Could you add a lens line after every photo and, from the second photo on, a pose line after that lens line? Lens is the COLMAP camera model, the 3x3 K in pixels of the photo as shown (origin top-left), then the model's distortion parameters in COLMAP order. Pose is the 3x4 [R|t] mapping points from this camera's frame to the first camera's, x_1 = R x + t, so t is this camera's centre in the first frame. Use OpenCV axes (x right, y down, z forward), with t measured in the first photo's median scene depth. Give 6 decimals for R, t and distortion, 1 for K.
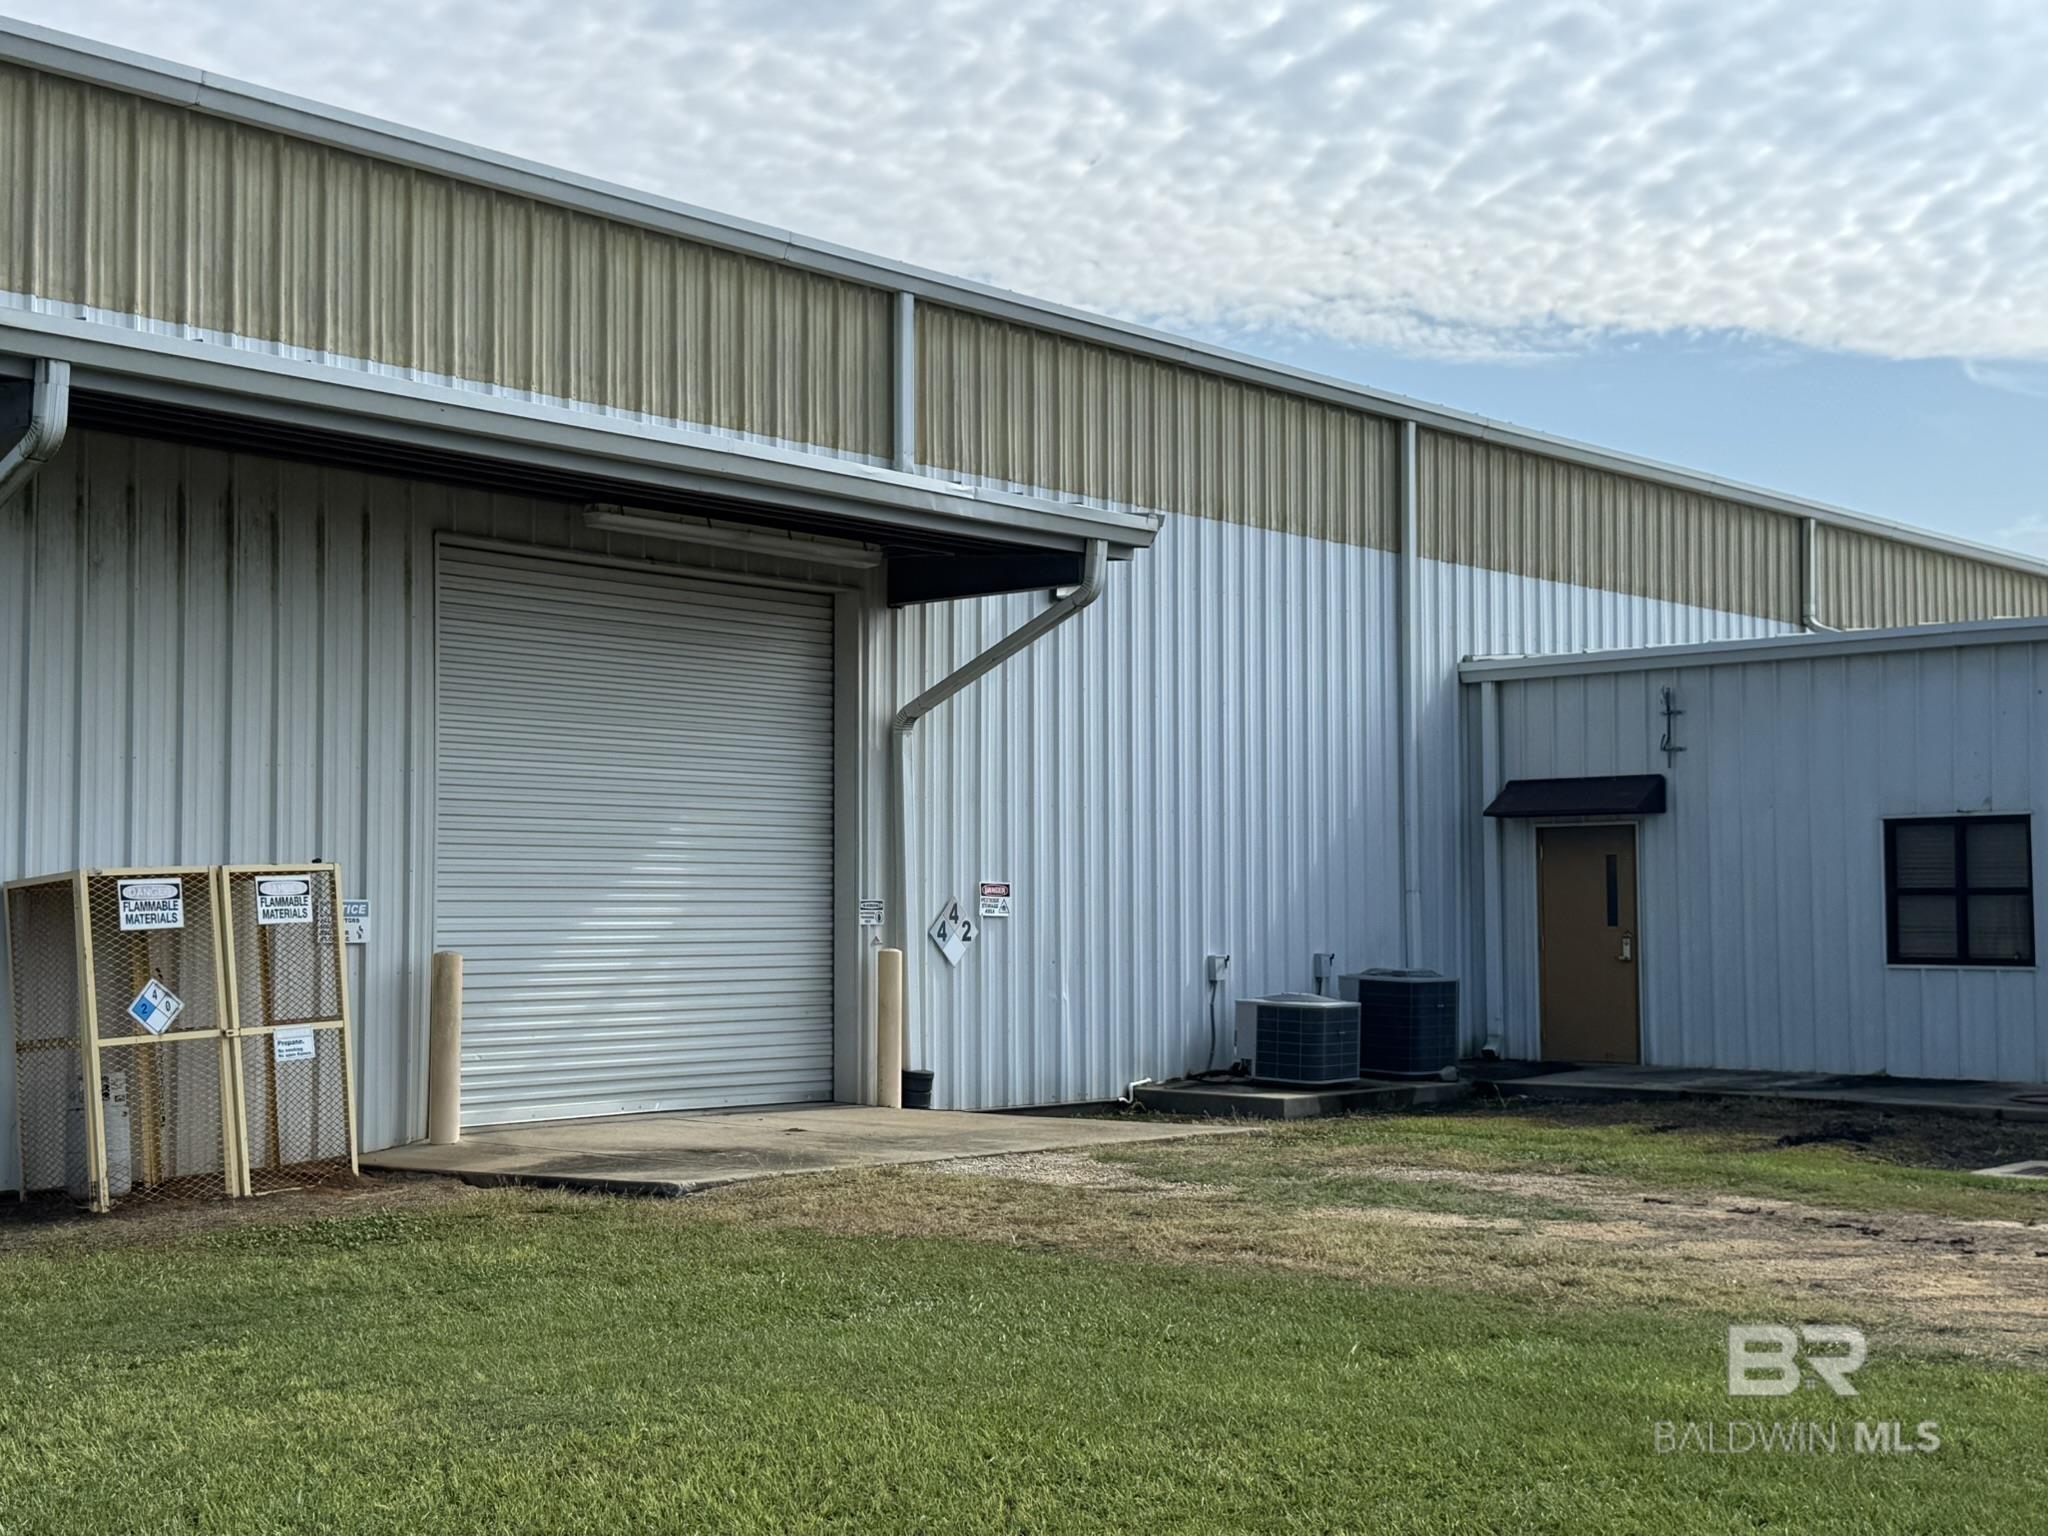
lens RADIAL K [[2697.2, 0, 1019.4], [0, 2697.2, 770.7], [0, 0, 1]] dist [0.084265, 0.000000]
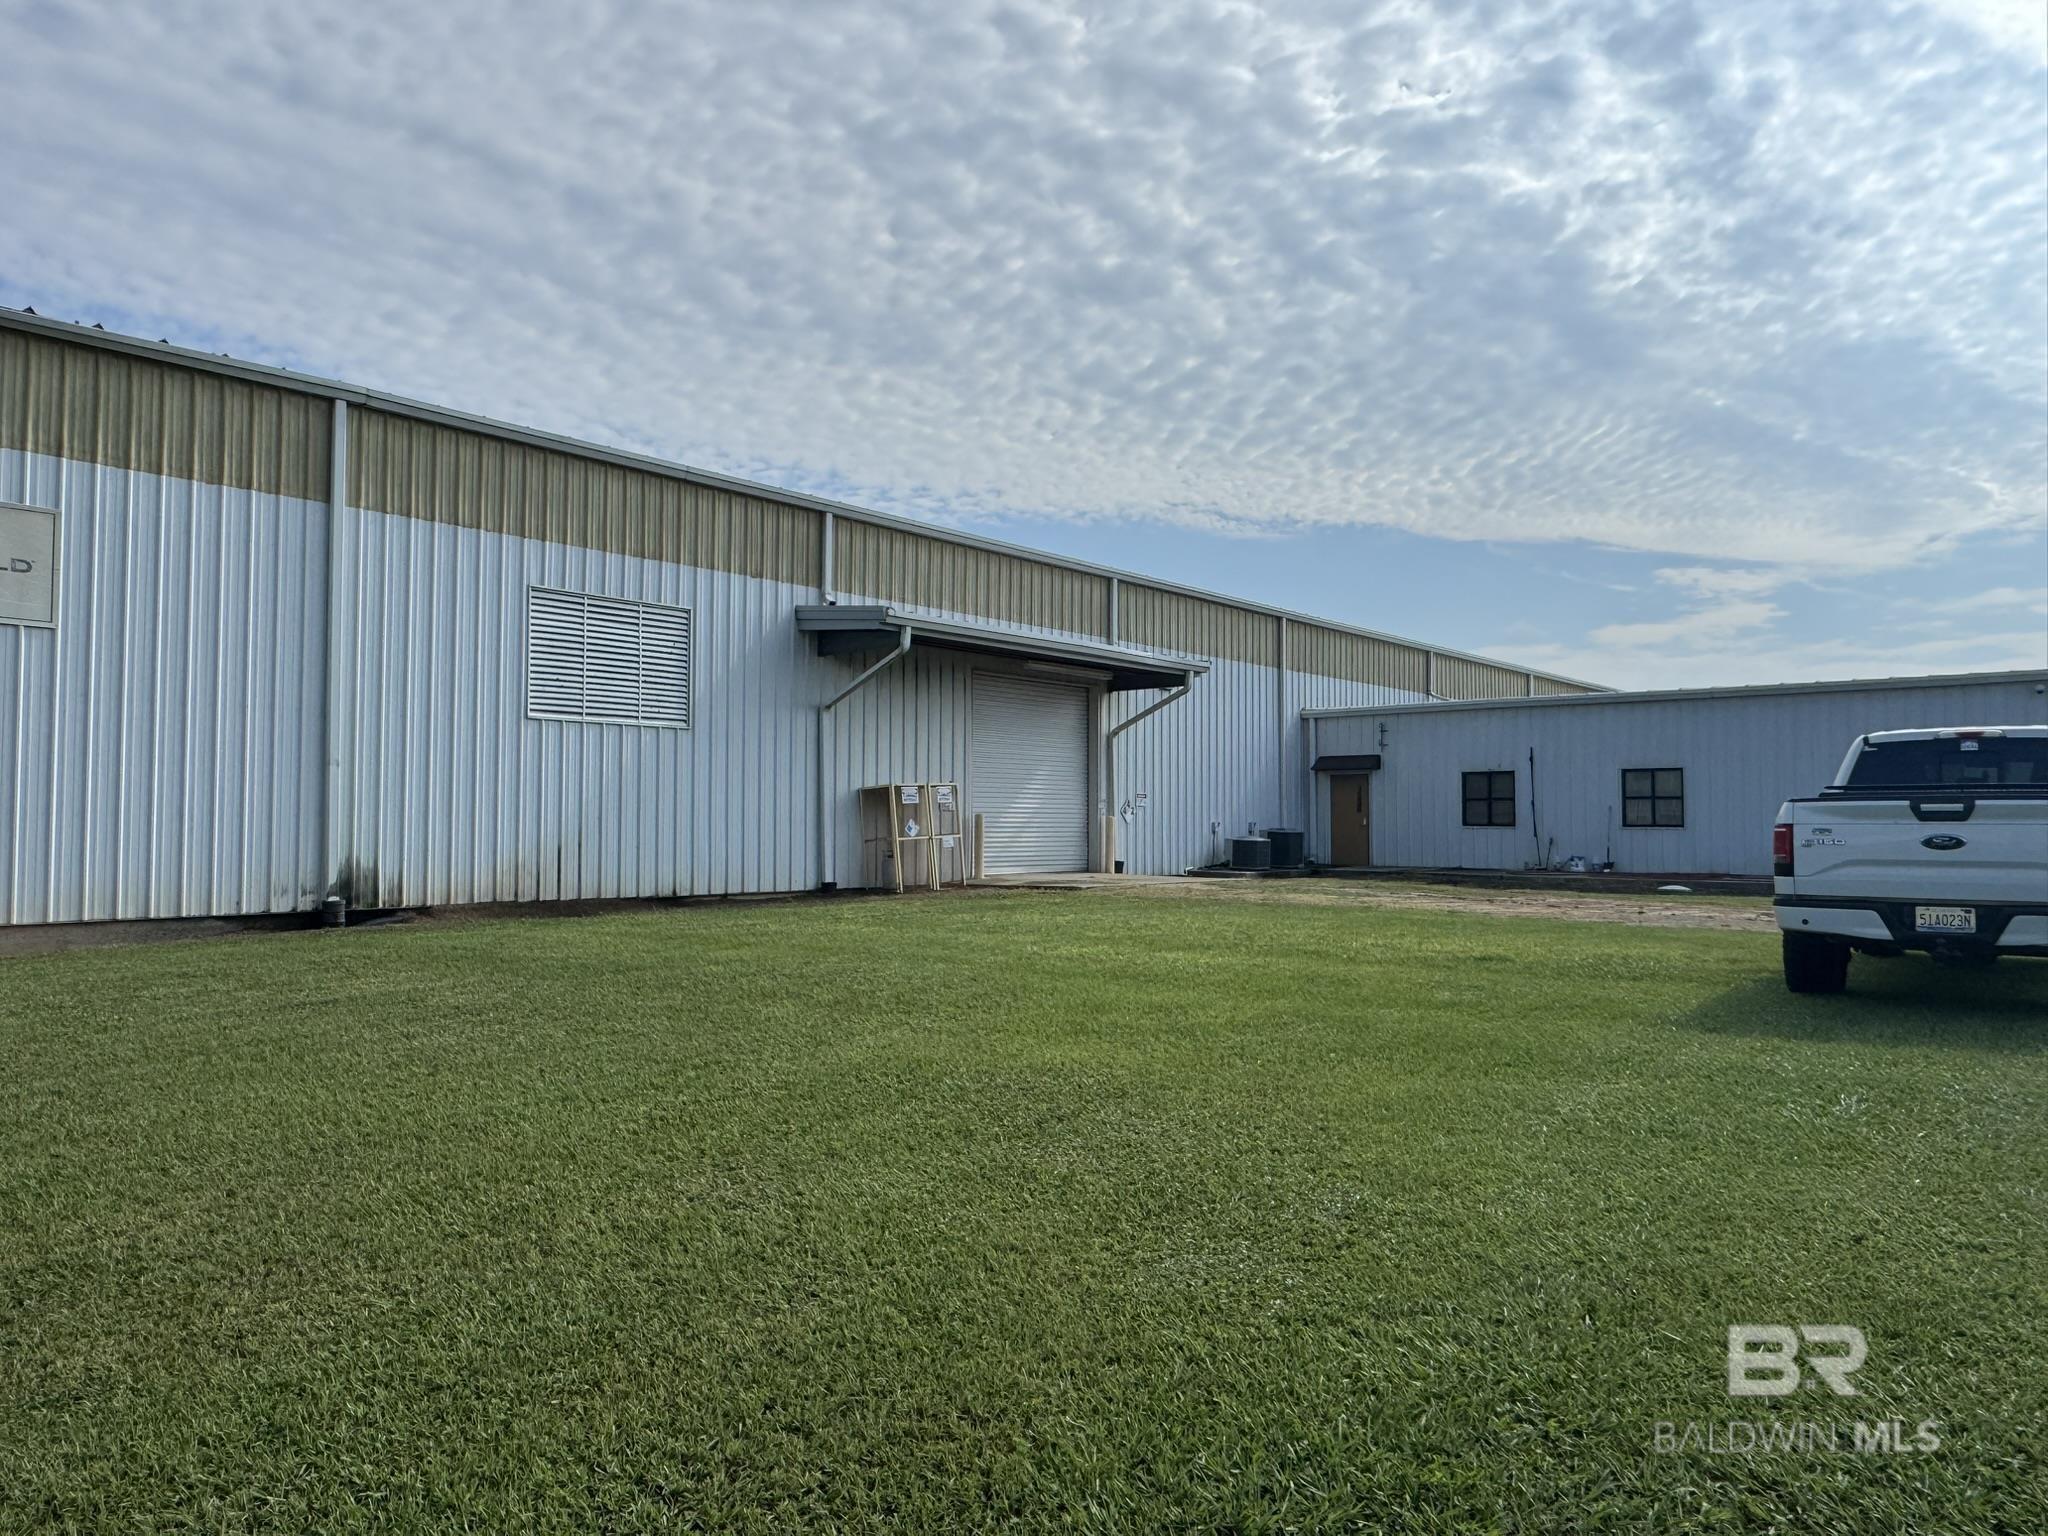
lens RADIAL K [[1404.6, 0, 1053.6], [0, 1404.6, 777.5], [0, 0, 1]] dist [-0.009444, -0.004799]
pose [[0.999480, 0.005737, 0.031735, -0.119371], [-0.006424, 0.999746, 0.021594, -0.003658], [-0.031603, -0.021787, 0.999263, -0.344087]]
